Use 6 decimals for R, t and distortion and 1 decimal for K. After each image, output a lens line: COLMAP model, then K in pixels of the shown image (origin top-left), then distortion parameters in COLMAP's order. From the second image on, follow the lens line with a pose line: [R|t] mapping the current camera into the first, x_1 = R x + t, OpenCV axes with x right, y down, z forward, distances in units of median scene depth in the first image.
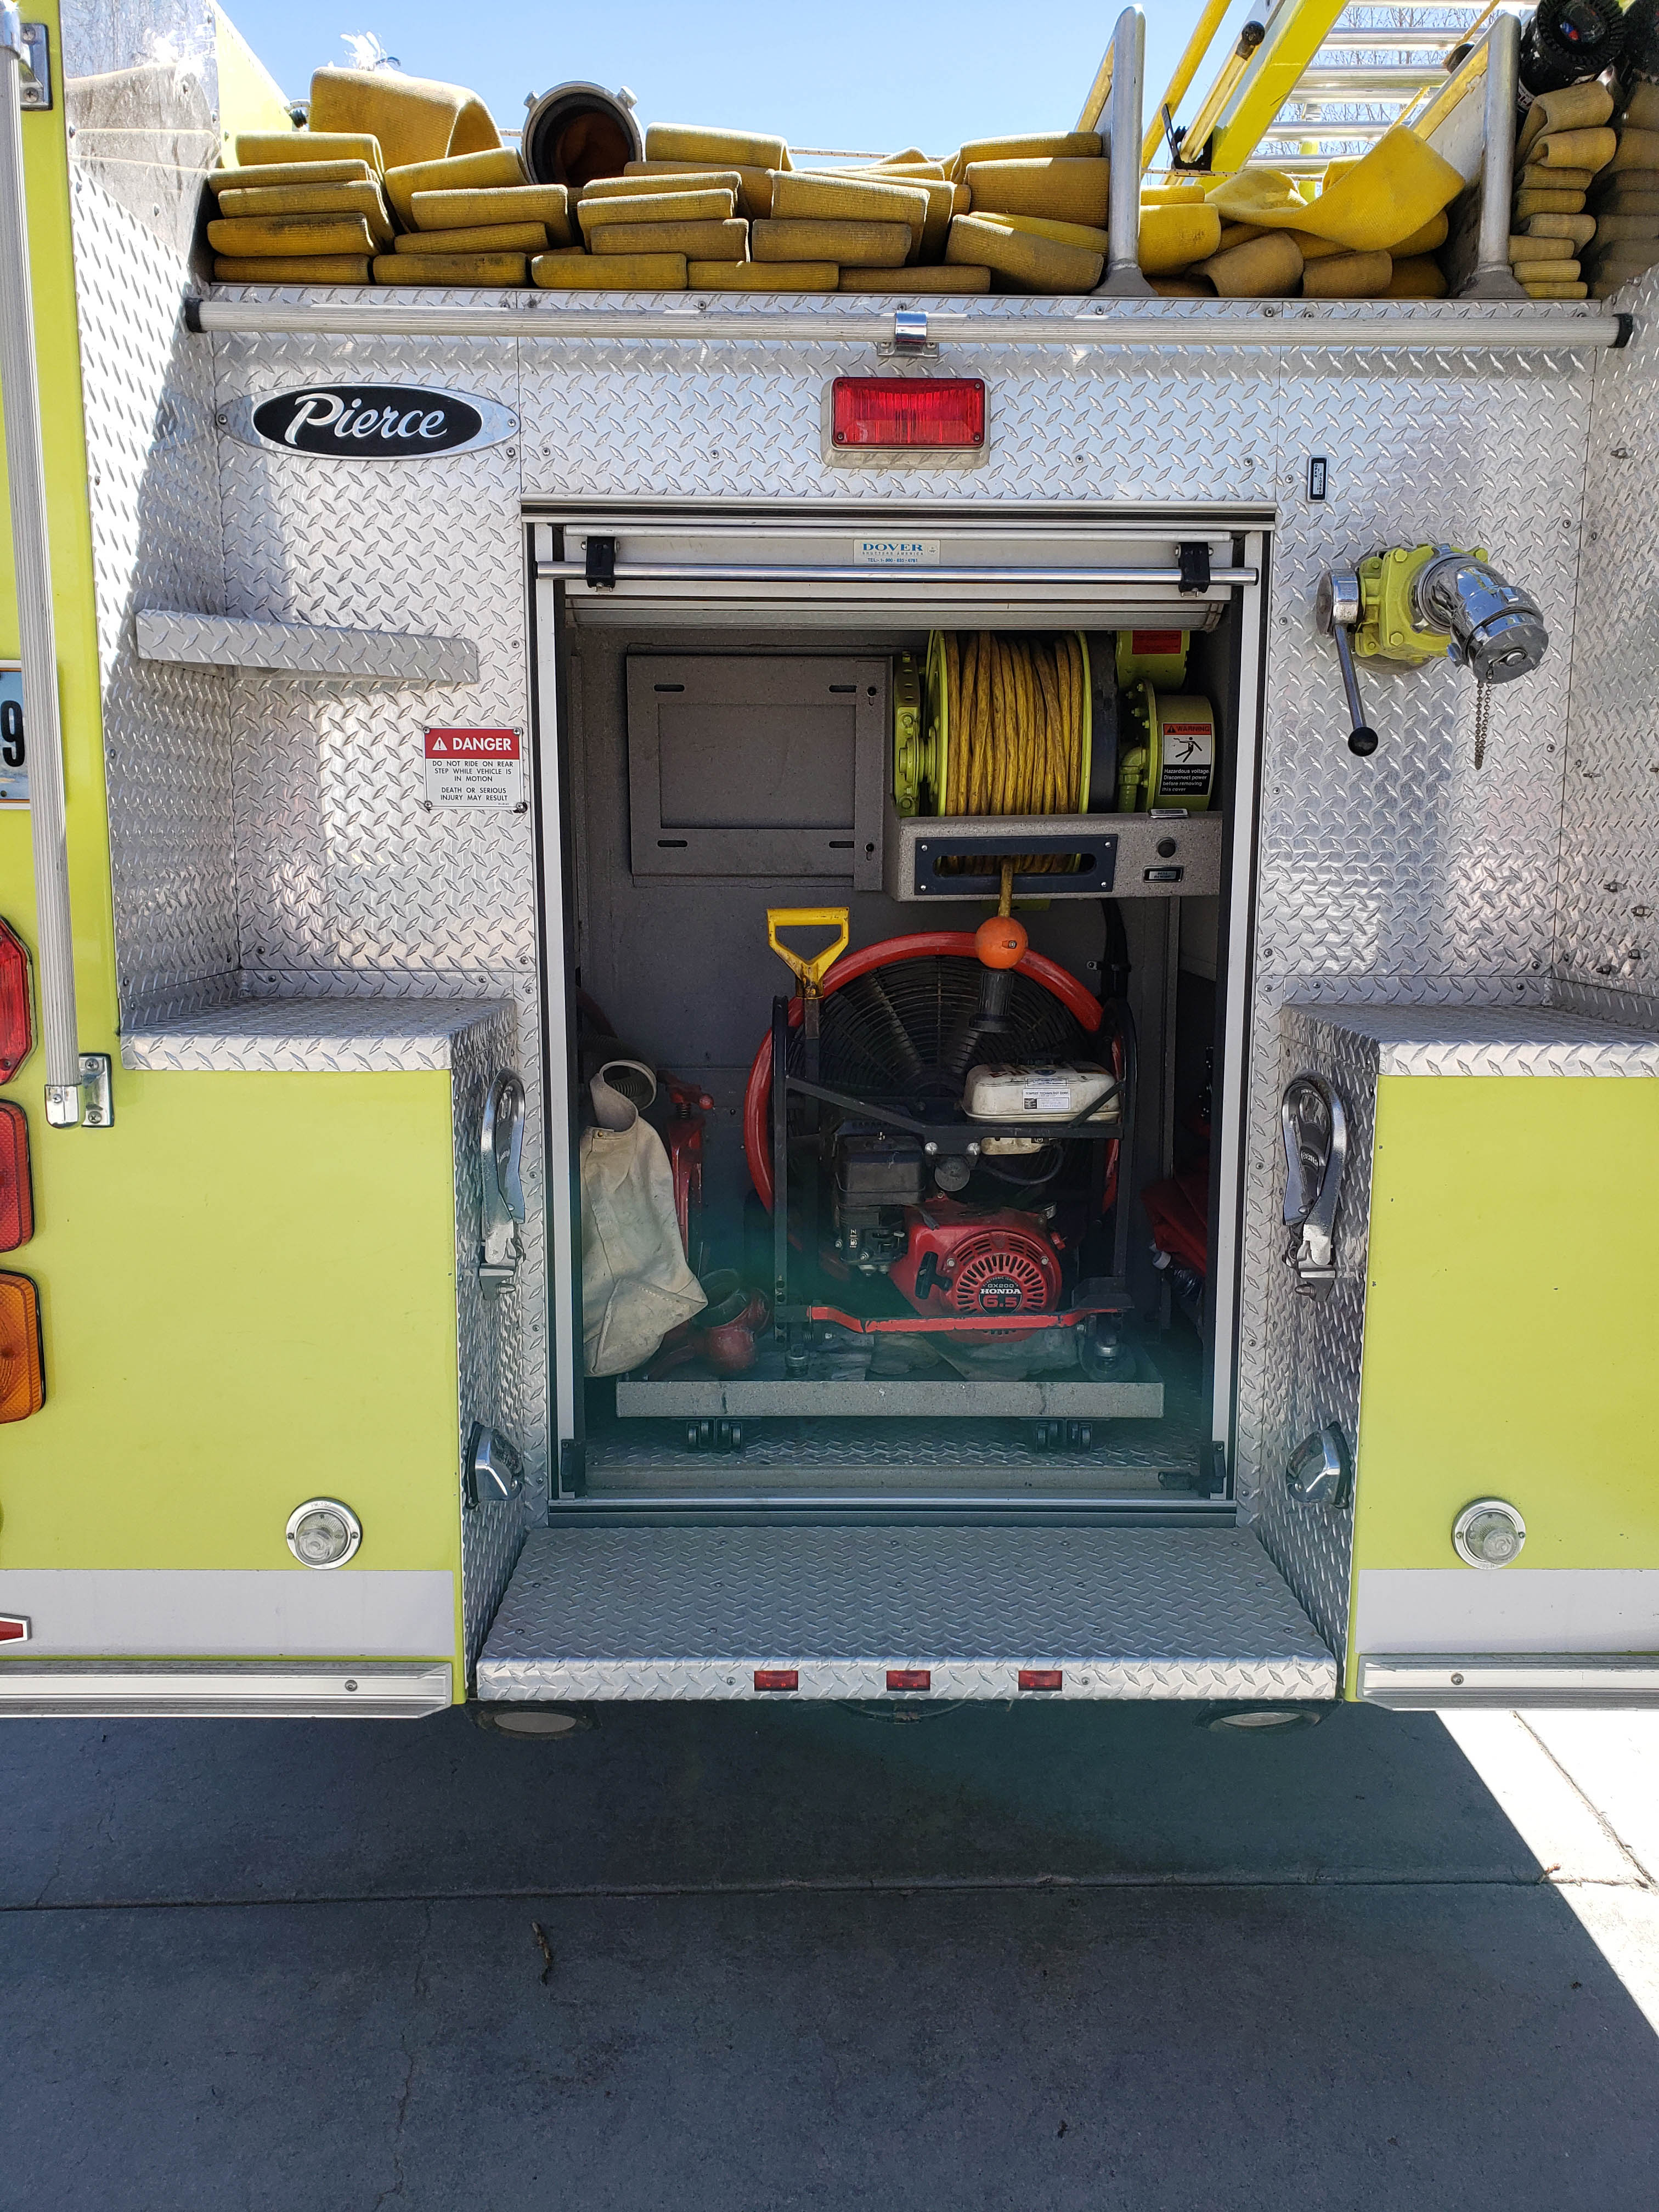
lens RADIAL K [[1873.8, 0, 829.5], [0, 1873.8, 1106.0], [0, 0, 1]] dist [0.006681, 0.005495]
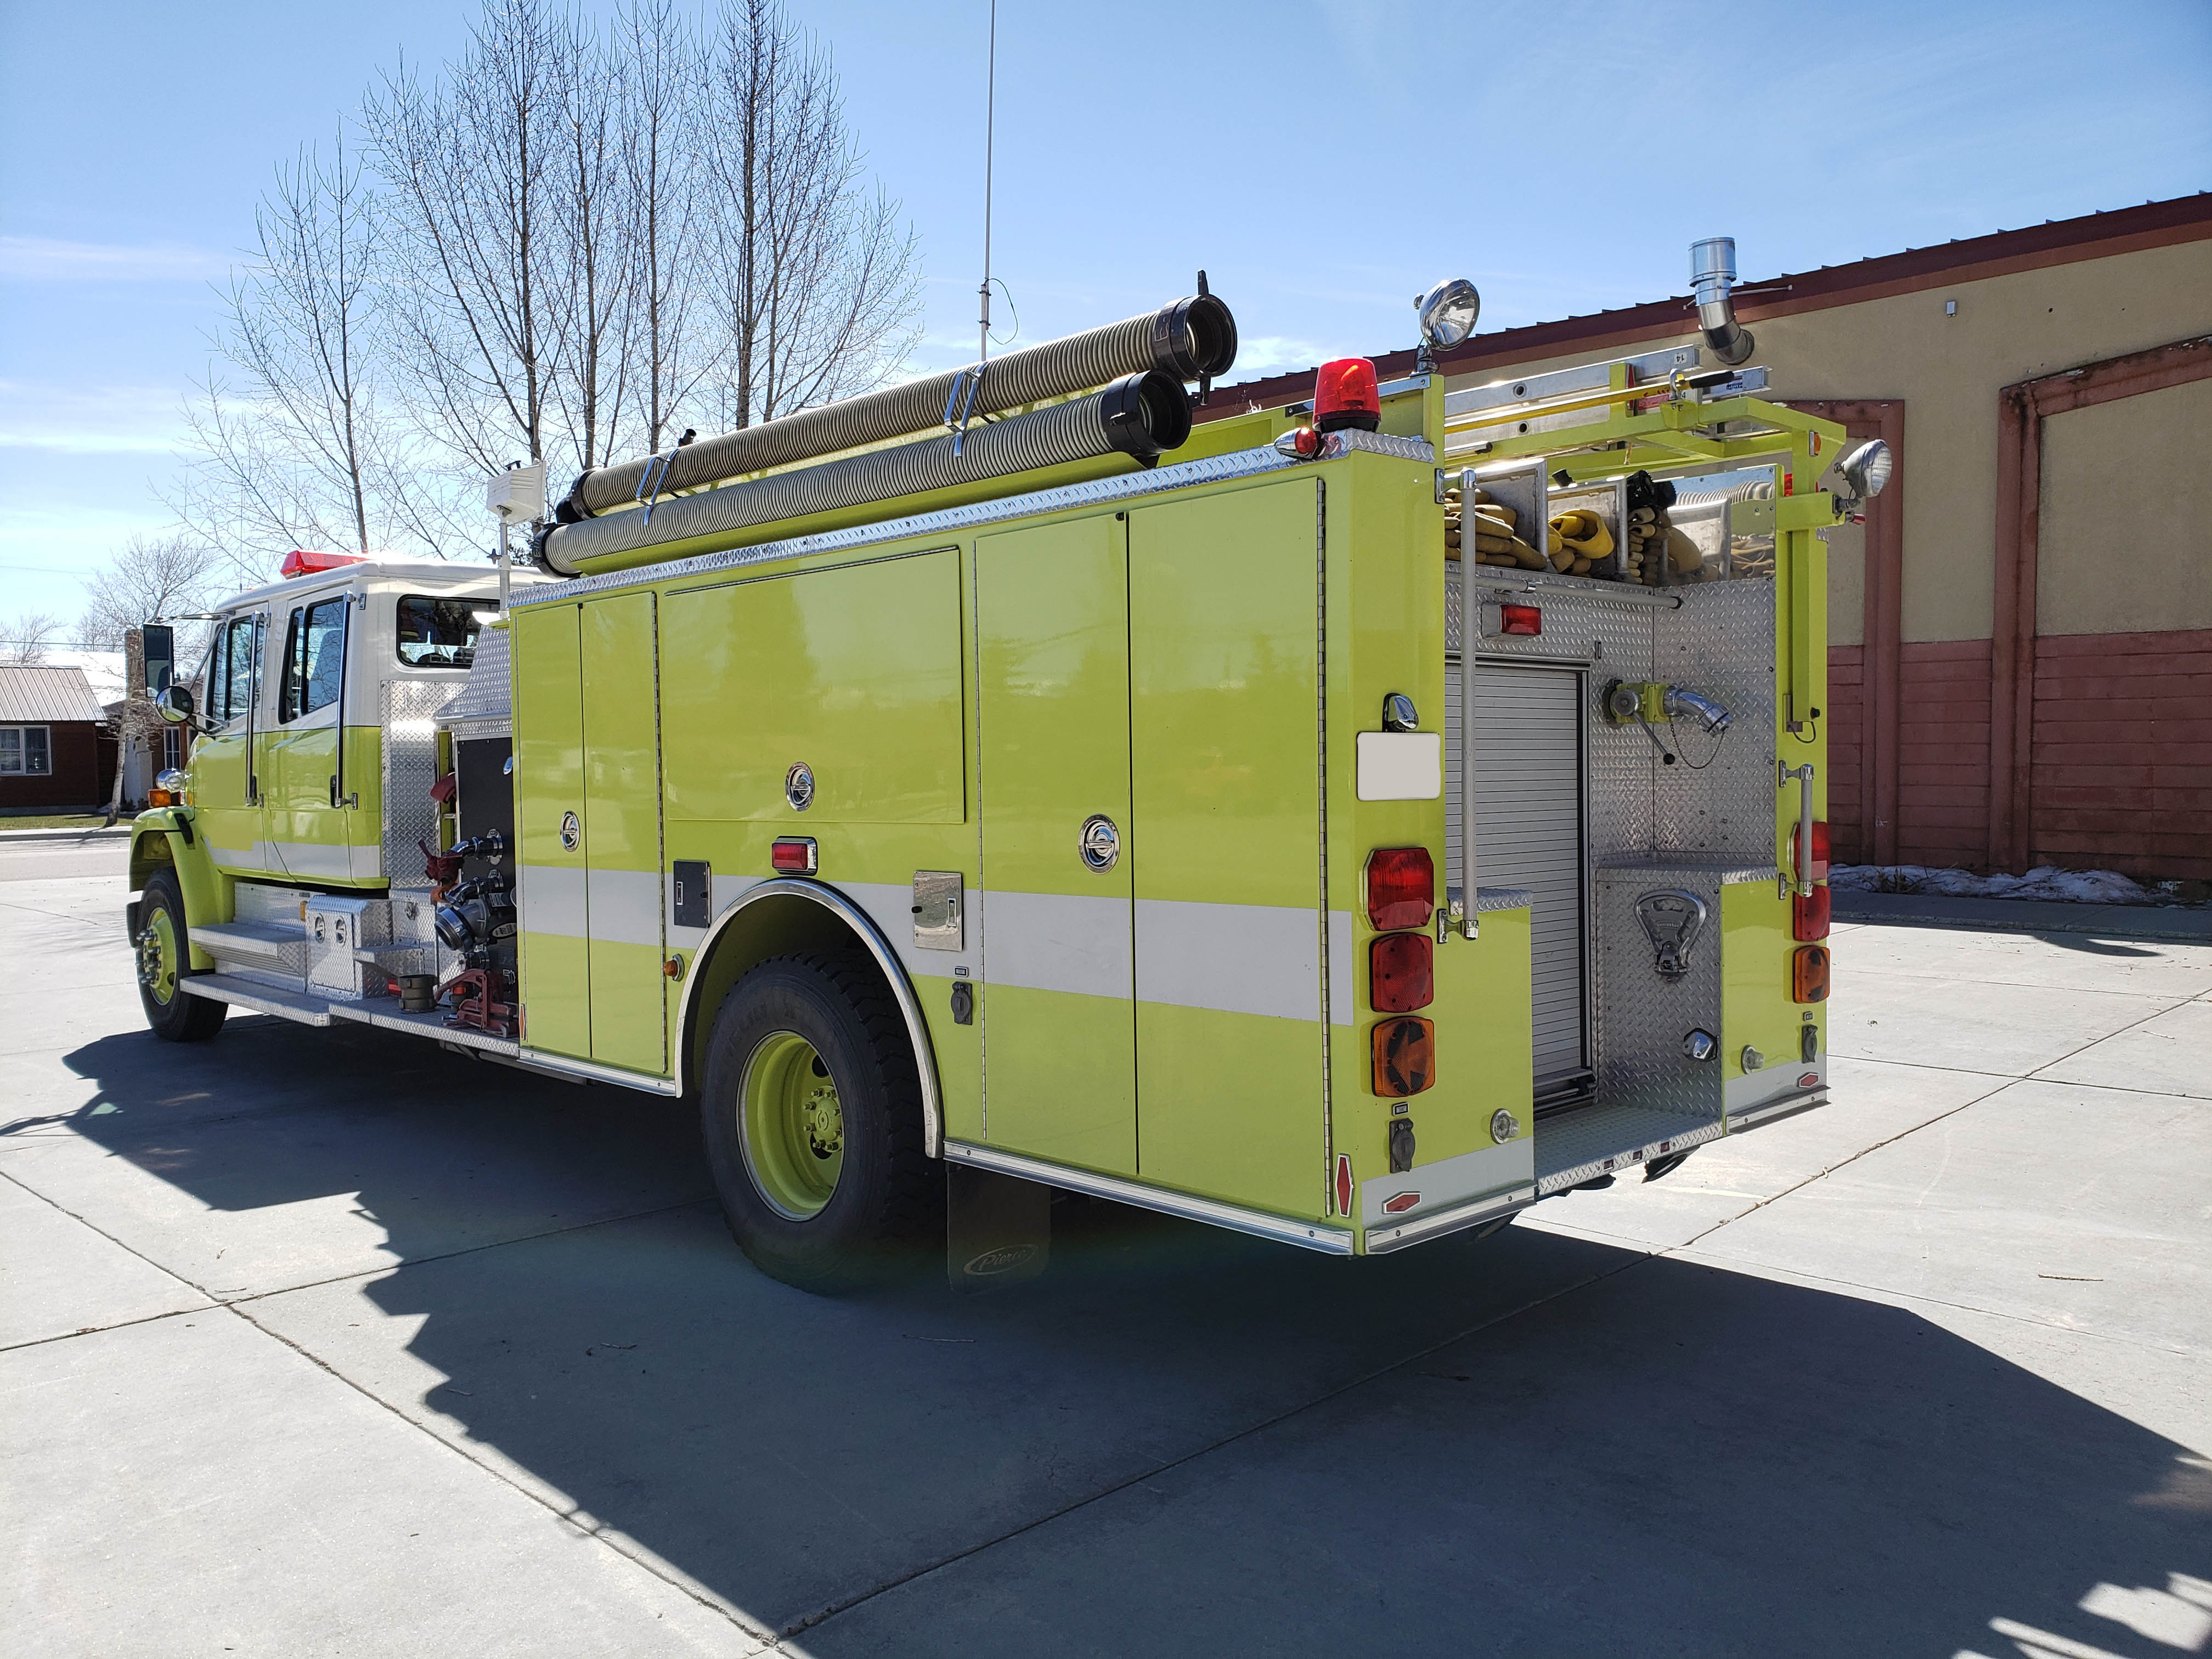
lens RADIAL K [[1695.3, 0, 1106.0], [0, 1695.3, 829.5], [0, 0, 1]] dist [0.053563, -0.001661]
pose [[0.736029, -0.040754, 0.675723, -1.748579], [0.113293, 0.991524, -0.063603, -0.036277], [-0.667403, 0.123369, 0.734407, -0.170893]]
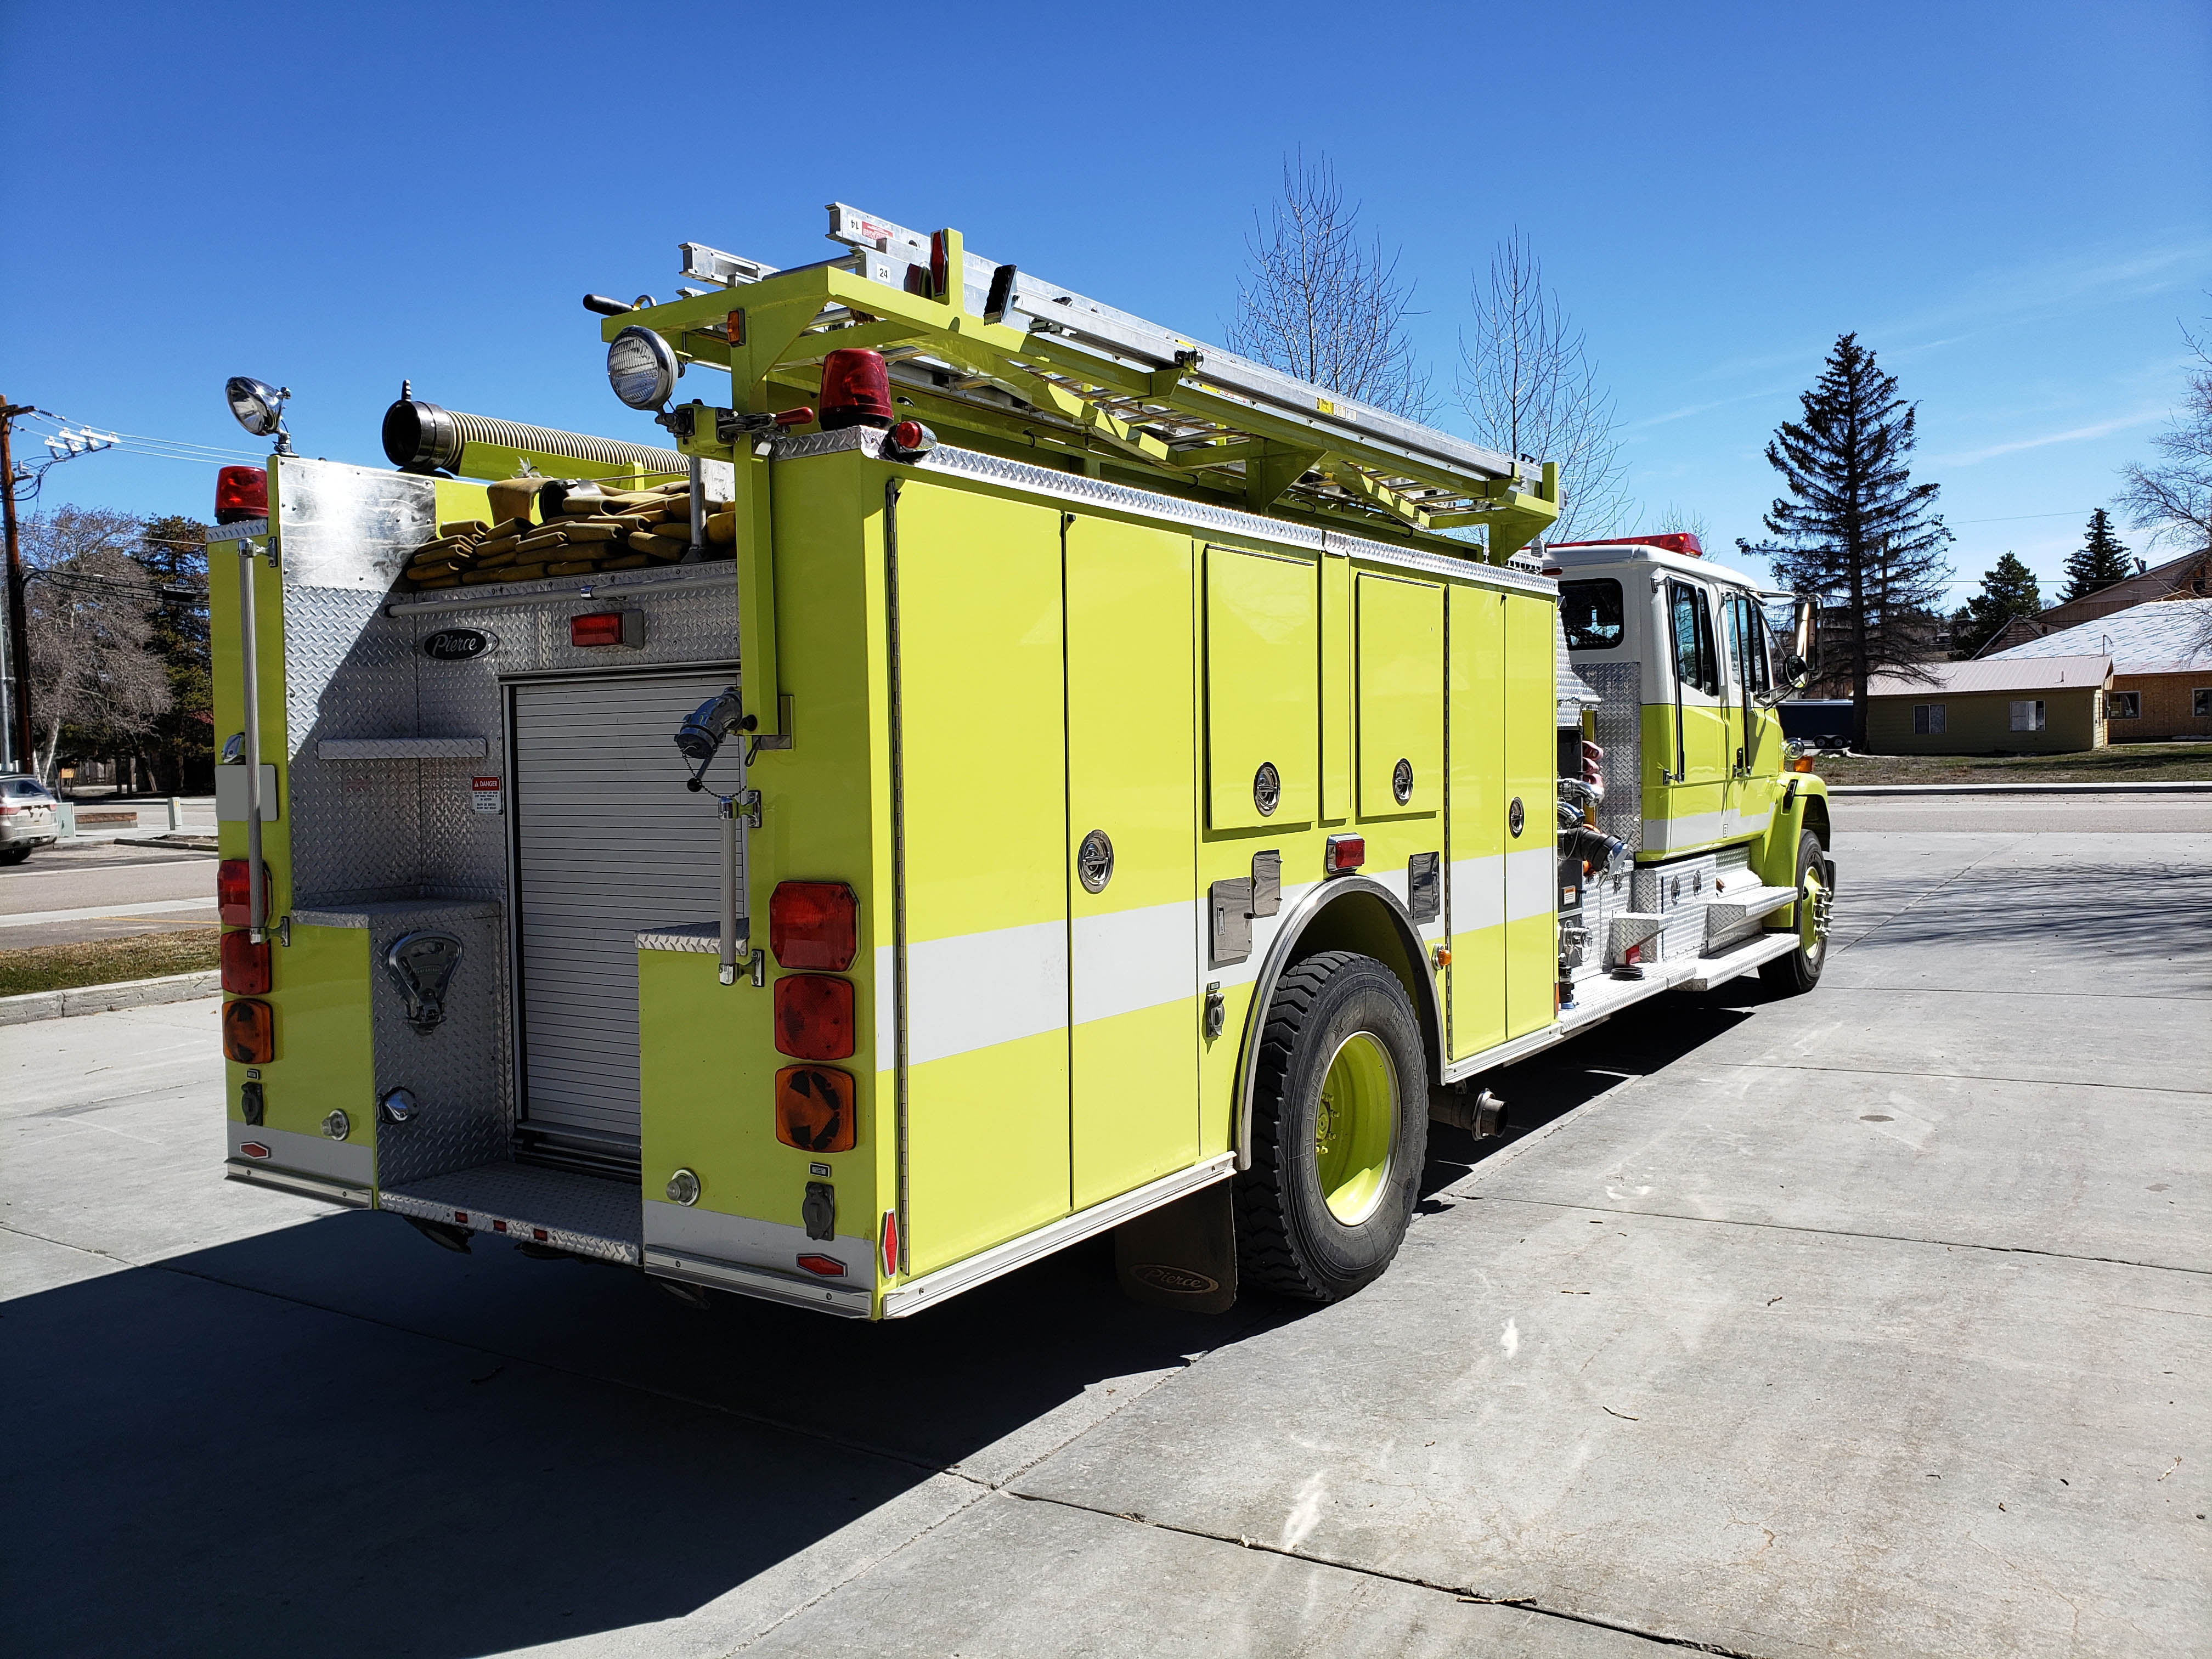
lens RADIAL K [[1695.3, 0, 1106.0], [0, 1695.3, 829.5], [0, 0, 1]] dist [0.053563, -0.001661]
pose [[0.818600, 0.010003, -0.574277, 1.605380], [-0.054872, 0.996637, -0.060857, -0.059583], [0.571737, 0.081329, 0.816396, -0.221431]]
